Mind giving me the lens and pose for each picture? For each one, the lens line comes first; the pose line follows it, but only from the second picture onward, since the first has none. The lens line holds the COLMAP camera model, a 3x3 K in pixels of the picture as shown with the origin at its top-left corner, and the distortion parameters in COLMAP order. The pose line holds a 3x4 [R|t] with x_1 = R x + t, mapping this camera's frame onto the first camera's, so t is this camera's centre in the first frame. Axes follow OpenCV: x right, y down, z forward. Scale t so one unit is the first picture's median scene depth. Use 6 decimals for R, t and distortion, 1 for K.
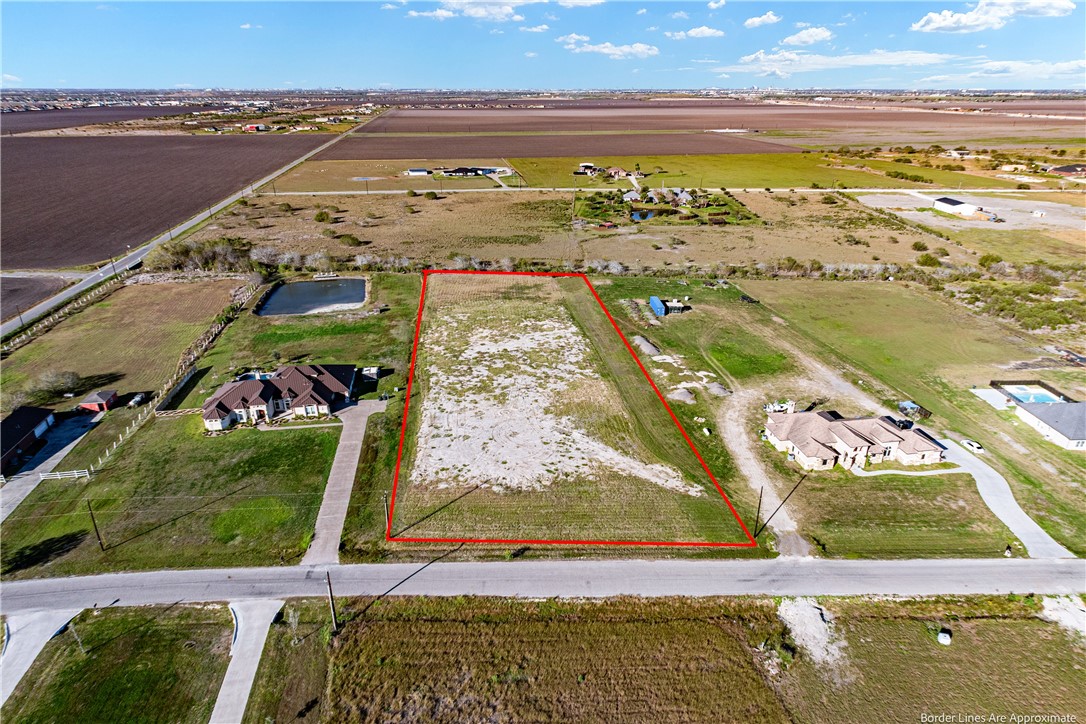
lens RADIAL K [[634.1, 0, 543.0], [0, 634.1, 362.0], [0, 0, 1]] dist [0.018982, -0.016478]
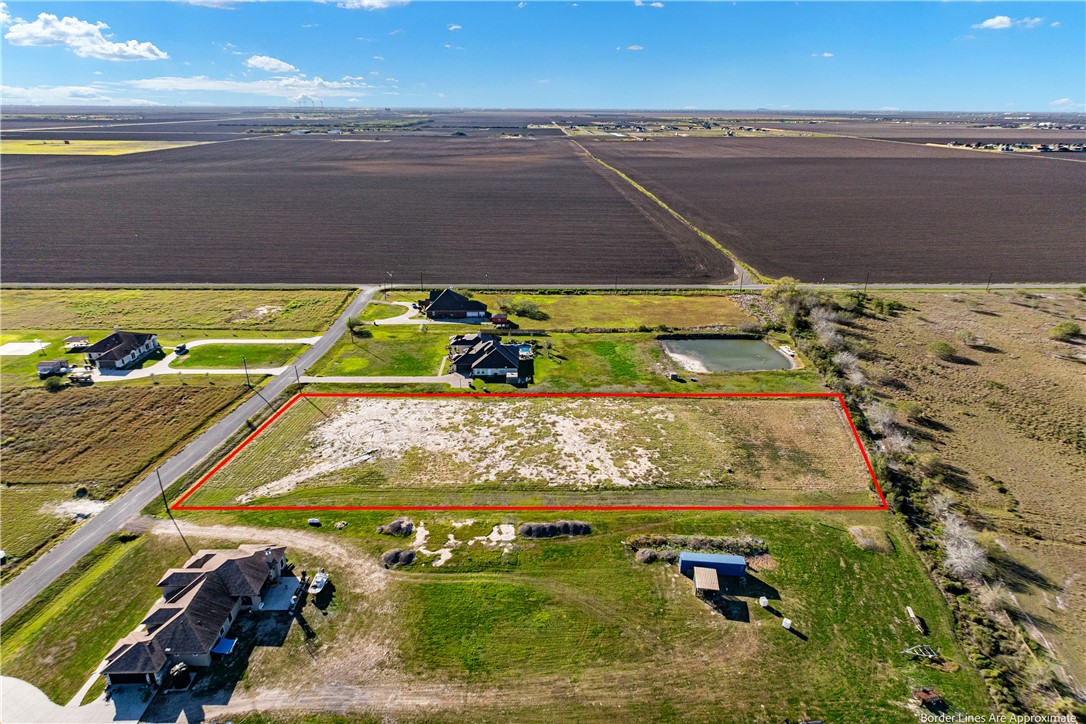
lens RADIAL K [[623.0, 0, 543.0], [0, 623.0, 362.0], [0, 0, 1]] dist [0.020074, -0.018350]
pose [[-0.134739, 0.375310, -0.917054, 0.760399], [-0.399849, 0.826202, 0.396877, -0.470930], [0.906623, 0.420158, 0.038746, 0.890274]]
